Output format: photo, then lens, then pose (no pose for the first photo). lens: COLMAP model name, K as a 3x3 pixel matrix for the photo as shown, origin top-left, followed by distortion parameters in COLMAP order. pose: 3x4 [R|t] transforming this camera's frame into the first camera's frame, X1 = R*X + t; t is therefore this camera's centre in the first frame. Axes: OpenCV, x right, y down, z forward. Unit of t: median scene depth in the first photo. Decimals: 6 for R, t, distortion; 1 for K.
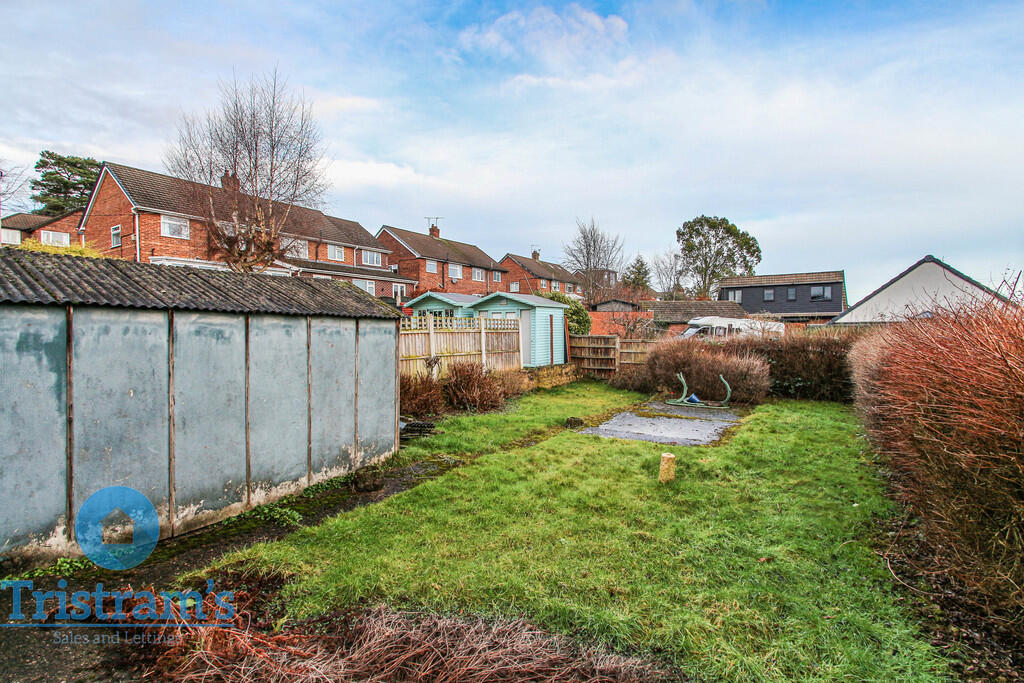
lens RADIAL K [[490.1, 0, 512.0], [0, 490.1, 341.5], [0, 0, 1]] dist [0.014868, 0.000057]
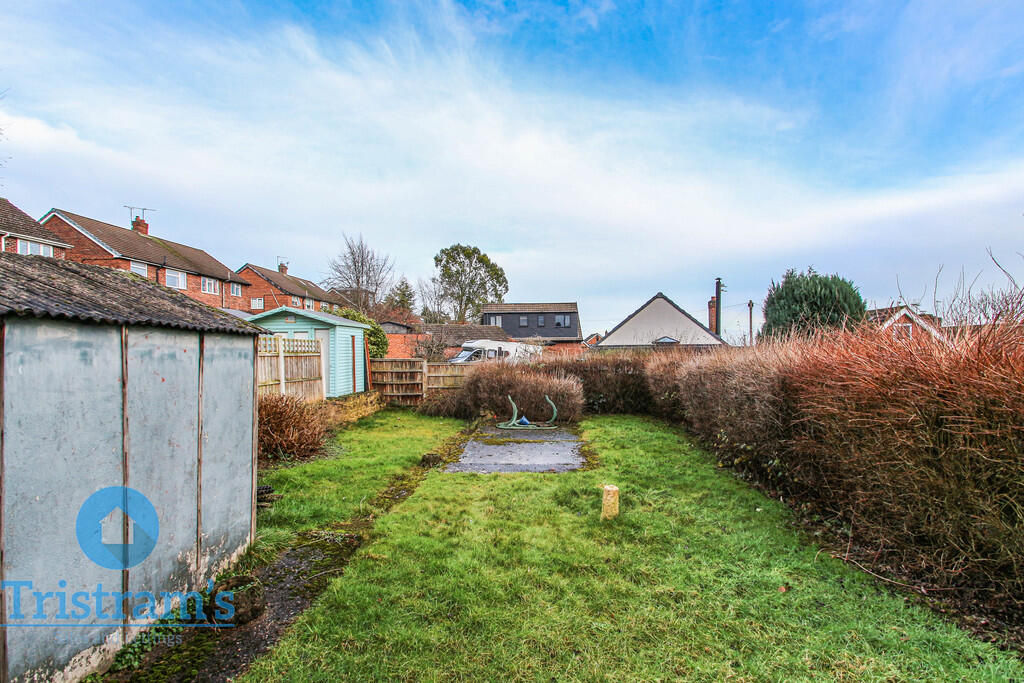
lens RADIAL K [[489.4, 0, 514.1], [0, 489.4, 351.6], [0, 0, 1]] dist [0.032278, -0.019258]
pose [[0.863848, -0.003790, 0.503738, -0.137113], [0.017647, 0.999586, -0.022742, -0.001695], [-0.503443, 0.028535, 0.863557, 0.136568]]
